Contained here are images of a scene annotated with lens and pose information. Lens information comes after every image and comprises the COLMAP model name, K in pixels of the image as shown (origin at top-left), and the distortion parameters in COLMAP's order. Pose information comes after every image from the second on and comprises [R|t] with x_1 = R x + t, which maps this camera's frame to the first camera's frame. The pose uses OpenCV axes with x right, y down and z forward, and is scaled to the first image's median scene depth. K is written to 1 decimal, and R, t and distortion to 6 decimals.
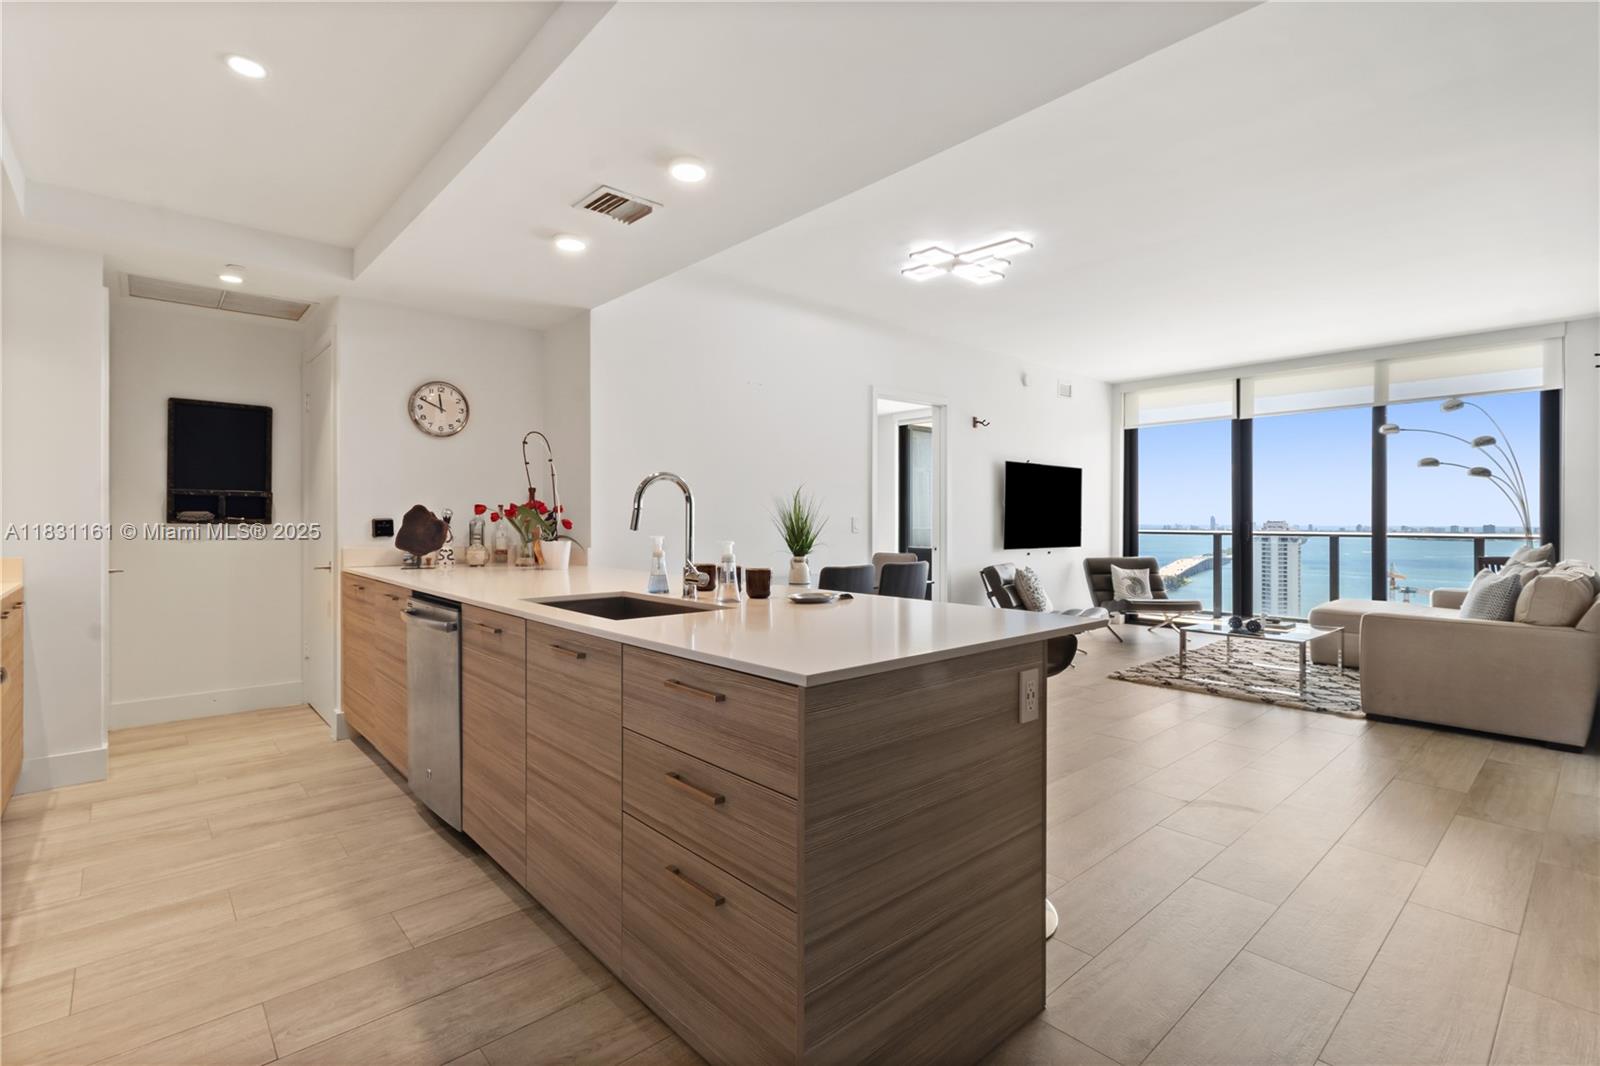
lens RADIAL K [[743.9, 0, 803.0], [0, 743.9, 516.2], [0, 0, 1]] dist [0.002299, 0.000451]
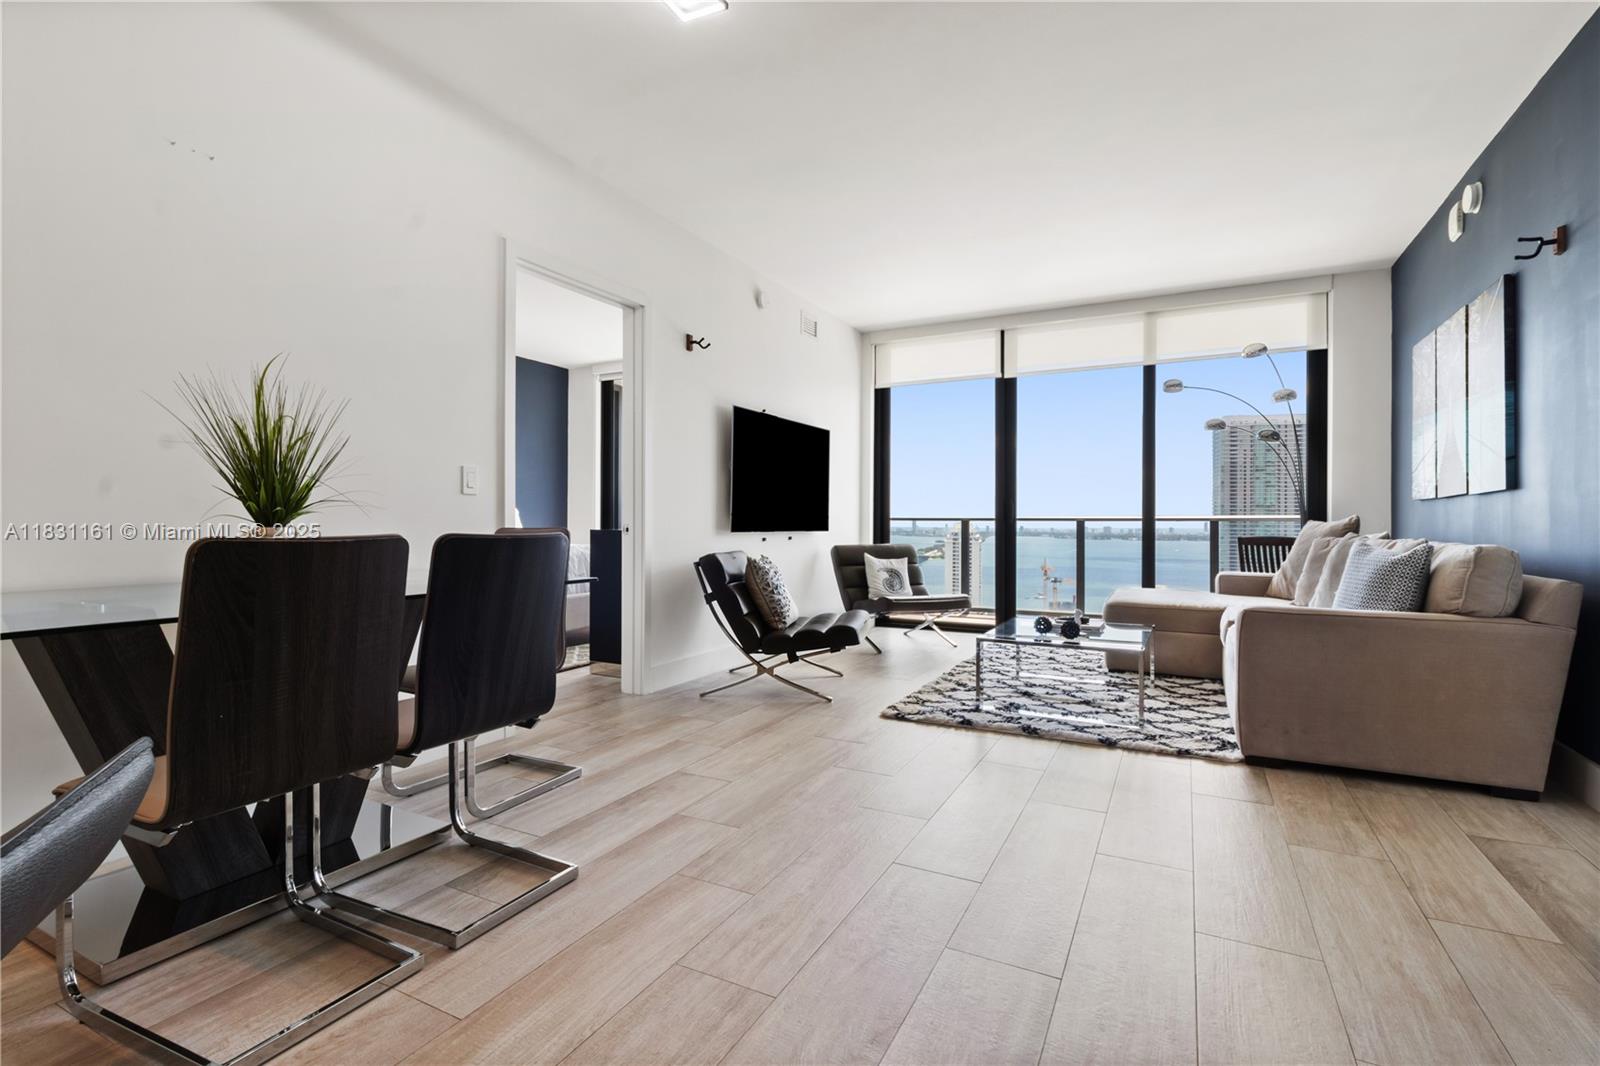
lens RADIAL K [[743.9, 0, 803.0], [0, 743.9, 516.2], [0, 0, 1]] dist [0.002299, 0.000451]
pose [[0.937781, 0.002672, 0.347217, 0.088365], [-0.001776, 0.999994, -0.002901, 0.030909], [-0.347223, 0.002104, 0.937780, 0.312000]]
